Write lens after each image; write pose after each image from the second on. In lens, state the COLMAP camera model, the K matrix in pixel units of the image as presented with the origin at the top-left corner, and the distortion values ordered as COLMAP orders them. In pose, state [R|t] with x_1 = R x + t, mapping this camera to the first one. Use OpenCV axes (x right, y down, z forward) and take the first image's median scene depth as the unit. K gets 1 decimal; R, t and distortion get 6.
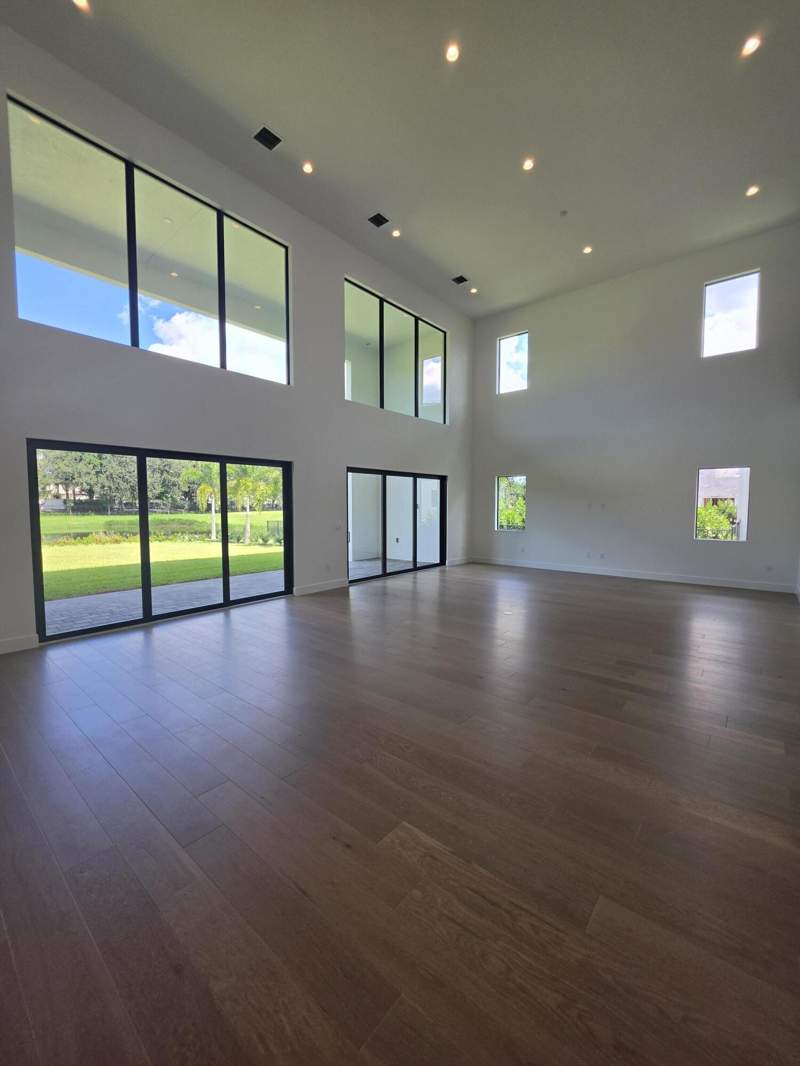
lens RADIAL K [[430.2, 0, 400.0], [0, 430.2, 533.0], [0, 0, 1]] dist [-0.002378, -0.000223]
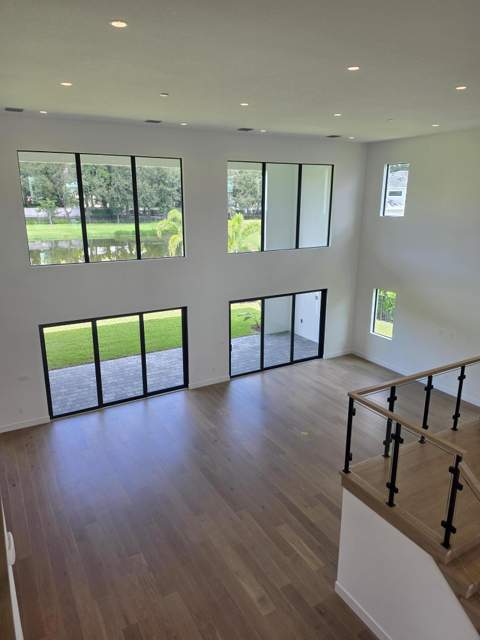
lens RADIAL K [[440.1, 0, 240.0], [0, 440.1, 320.0], [0, 0, 1]] dist [0.087081, -0.111857]
pose [[0.940665, 0.094666, -0.325865, 0.289915], [-0.026029, 0.977599, 0.208860, -0.298438], [0.338337, -0.187986, 0.922057, -0.249331]]
